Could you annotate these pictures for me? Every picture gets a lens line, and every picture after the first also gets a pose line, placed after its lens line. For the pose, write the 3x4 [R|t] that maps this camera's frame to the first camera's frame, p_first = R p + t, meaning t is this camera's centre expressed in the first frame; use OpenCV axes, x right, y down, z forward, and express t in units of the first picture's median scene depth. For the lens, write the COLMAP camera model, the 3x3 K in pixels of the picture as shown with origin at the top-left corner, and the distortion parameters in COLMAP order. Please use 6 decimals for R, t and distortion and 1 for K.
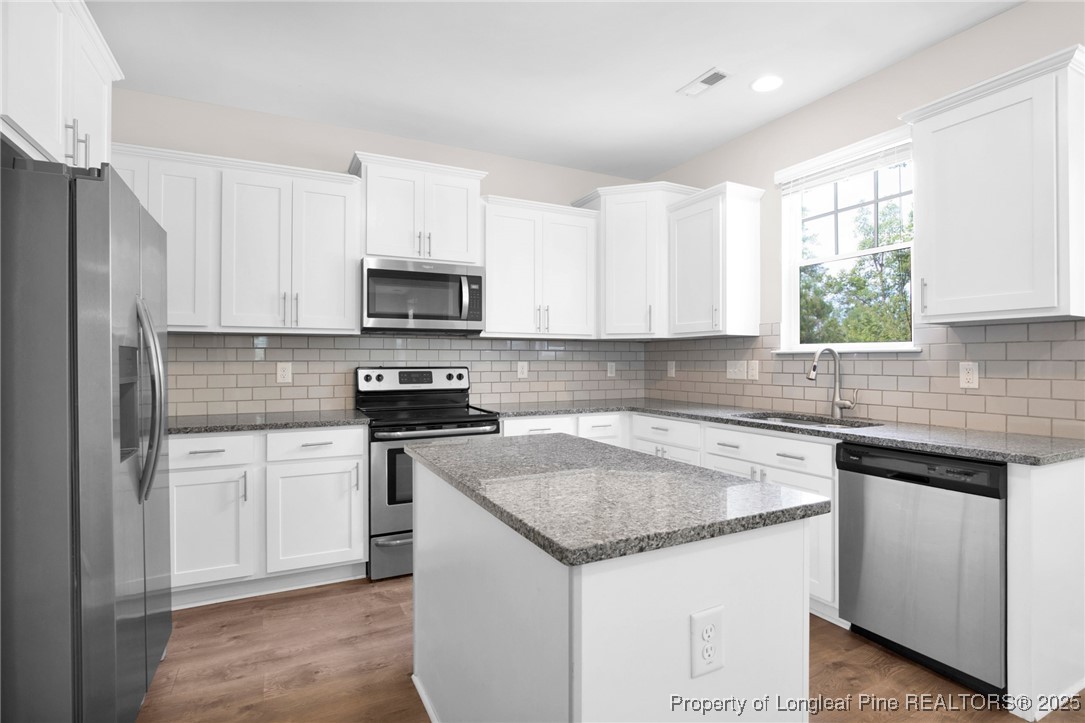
lens RADIAL K [[527.0, 0, 548.2], [0, 527.0, 362.0], [0, 0, 1]] dist [-0.032631, 0.000455]
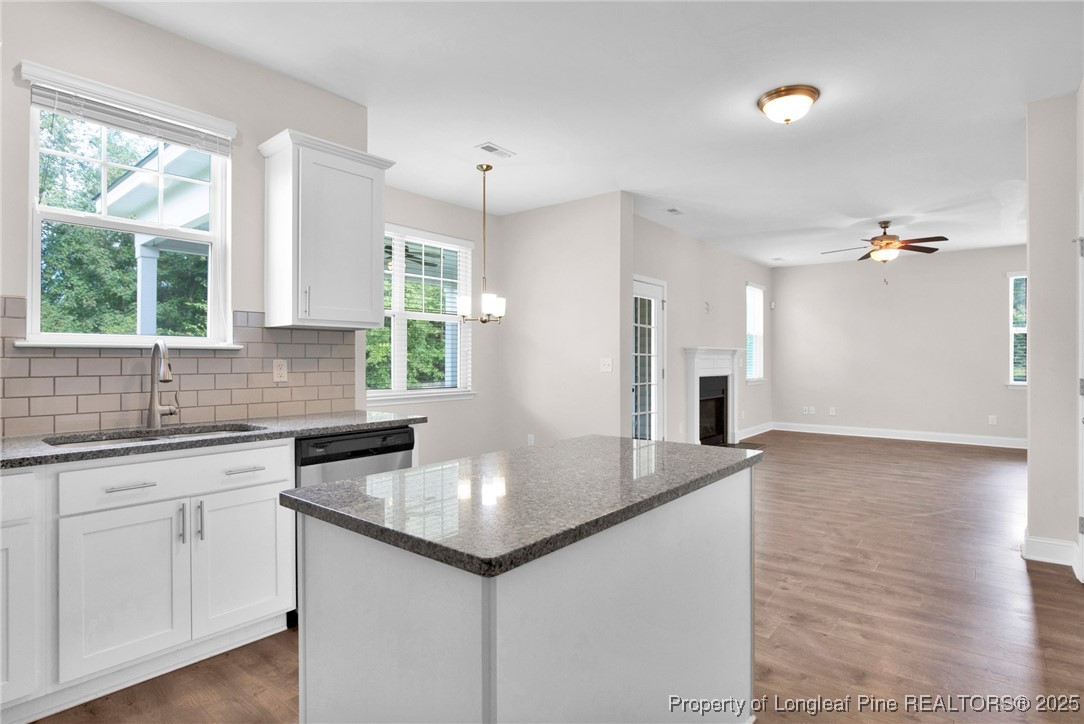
lens RADIAL K [[555.2, 0, 542.0], [0, 555.2, 362.0], [0, 0, 1]] dist [-0.031448, 0.000968]
pose [[-0.394800, -0.002971, 0.918762, -0.401746], [0.004619, 0.999976, 0.005219, 0.001625], [-0.918755, 0.006304, -0.394777, 0.673962]]
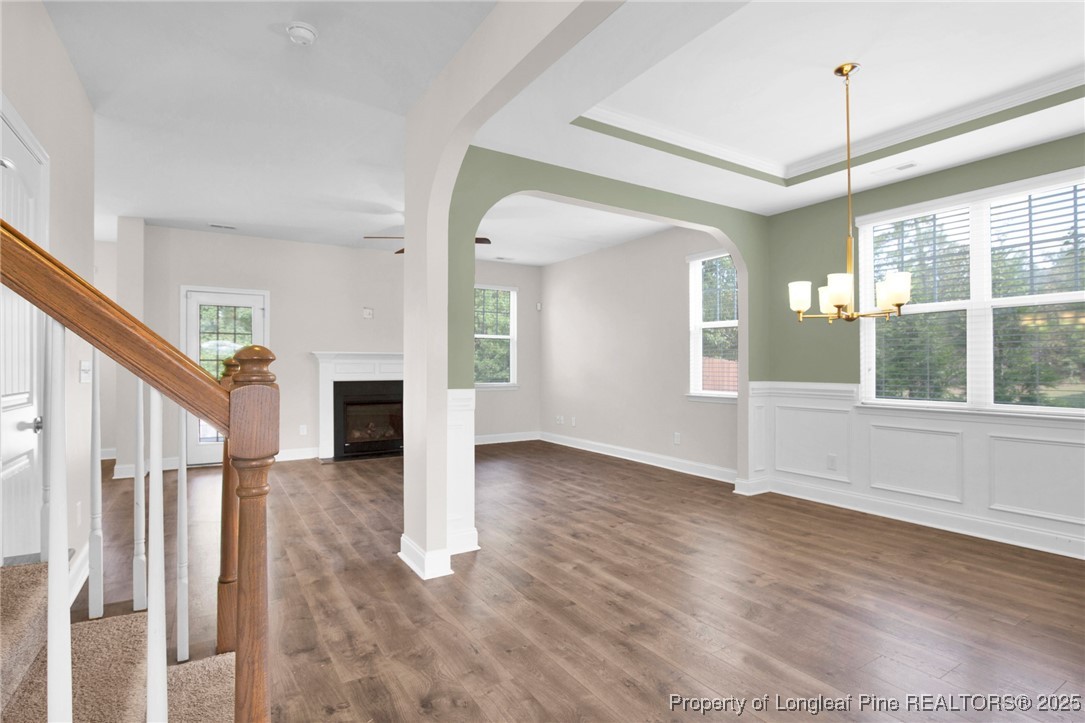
lens RADIAL K [[555.8, 0, 542.5], [0, 555.8, 361.5], [0, 0, 1]] dist [-0.031448, 0.000968]
pose [[-0.069929, 0.005740, 0.997535, -0.897396], [0.003822, 0.999978, -0.005486, 0.011202], [-0.997545, 0.003428, -0.069950, -1.334090]]
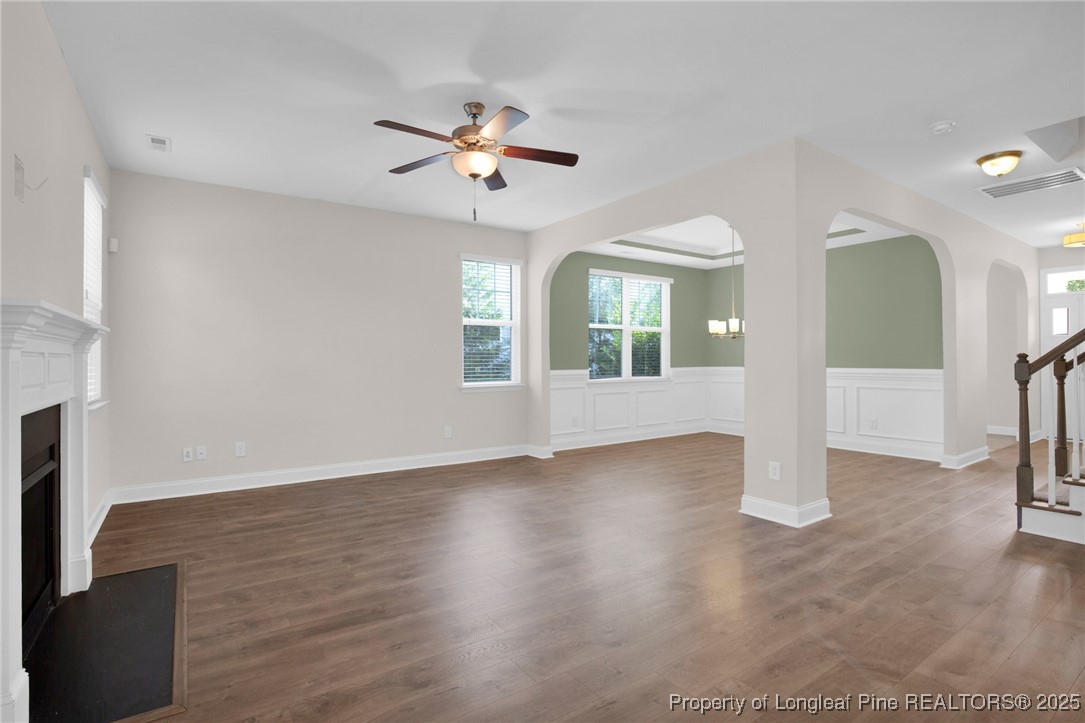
lens RADIAL K [[527.0, 0, 548.2], [0, 527.0, 362.0], [0, 0, 1]] dist [-0.032631, 0.000455]
pose [[-0.990257, 0.004139, -0.139188, 0.834997], [0.002935, 0.999957, 0.008851, 0.010677], [0.139219, 0.008357, -0.990226, -0.128120]]
